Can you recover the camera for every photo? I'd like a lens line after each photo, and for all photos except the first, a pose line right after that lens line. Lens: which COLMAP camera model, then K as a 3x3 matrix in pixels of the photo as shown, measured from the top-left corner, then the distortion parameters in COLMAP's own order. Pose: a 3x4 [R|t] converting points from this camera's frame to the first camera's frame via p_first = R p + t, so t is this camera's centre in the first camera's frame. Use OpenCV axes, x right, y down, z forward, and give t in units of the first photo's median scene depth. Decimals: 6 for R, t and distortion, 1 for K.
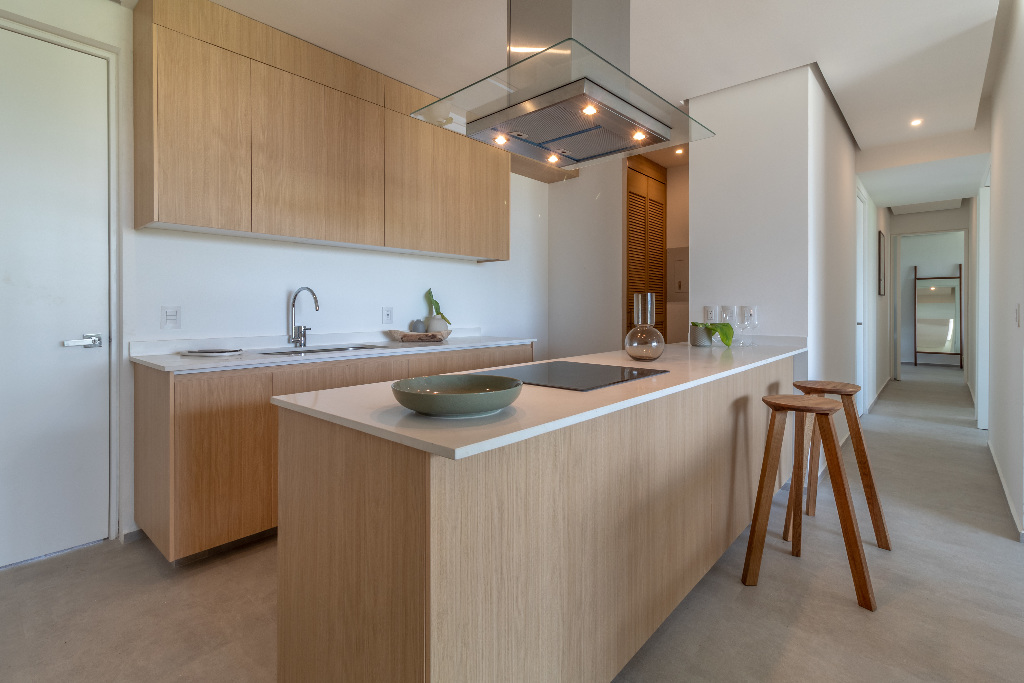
lens RADIAL K [[457.1, 0, 511.6], [0, 457.1, 309.5], [0, 0, 1]] dist [-0.000106, -0.000022]
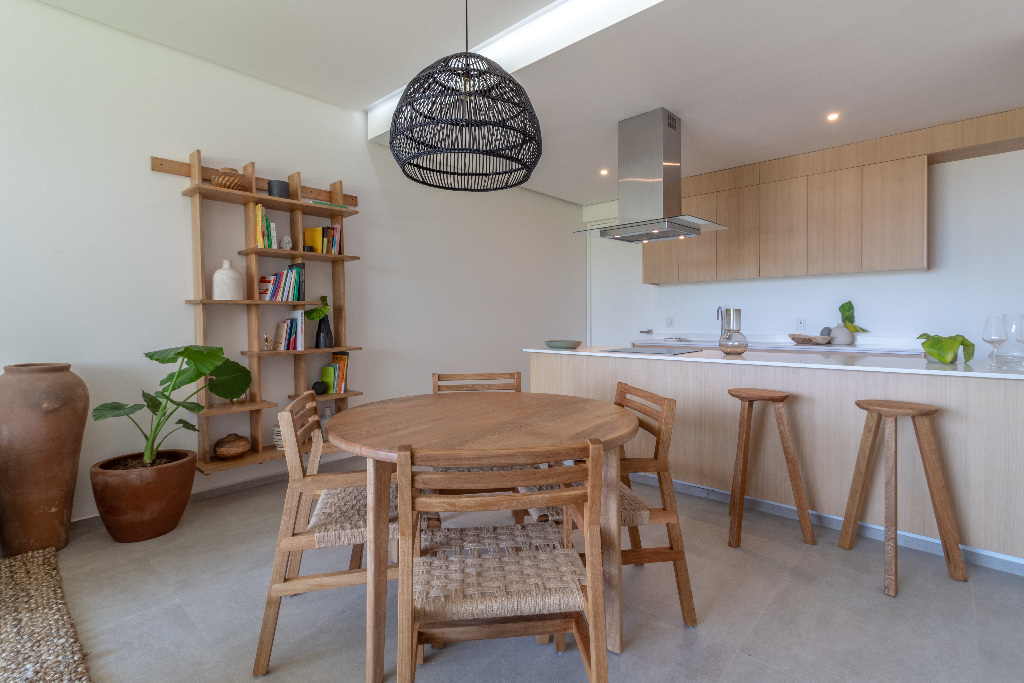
lens RADIAL K [[482.2, 0, 512.2], [0, 482.2, 314.3], [0, 0, 1]] dist [0.003466, 0.000942]
pose [[0.005734, -0.005117, -0.999970, 1.319979], [-0.001015, 0.999986, -0.005123, -0.007117], [0.999983, 0.001044, 0.005729, 0.184685]]
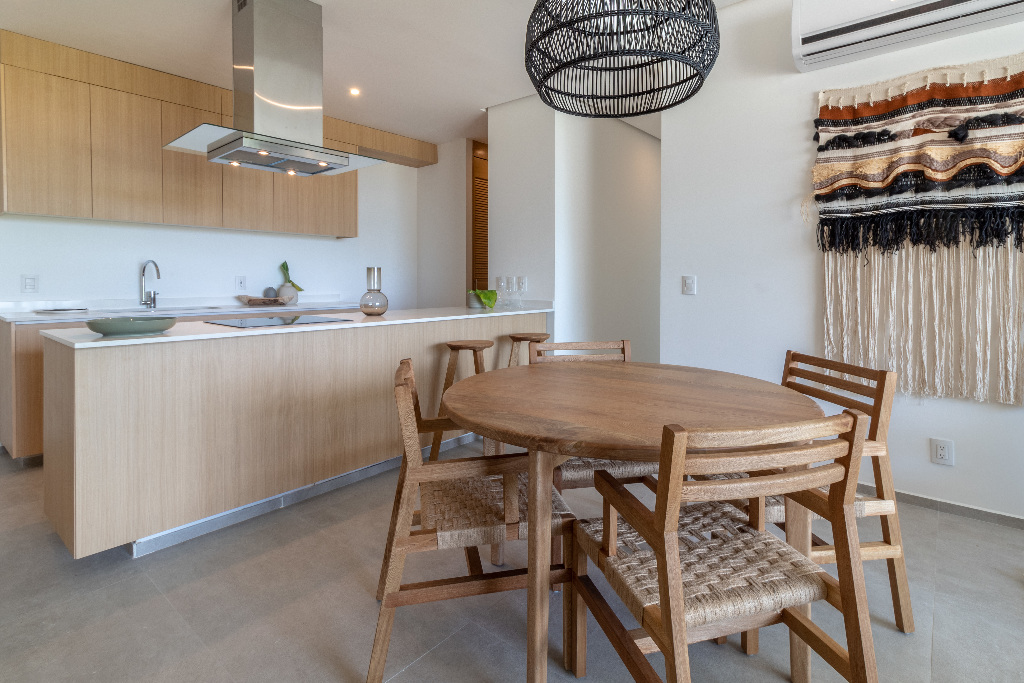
lens RADIAL K [[474.9, 0, 512.7], [0, 474.9, 286.1], [0, 0, 1]] dist [-0.000847, -0.000283]
pose [[0.998783, 0.002116, 0.049284, 0.440451], [-0.002752, 0.999914, 0.012854, 0.002346], [-0.049252, -0.012974, 0.998702, -0.320236]]
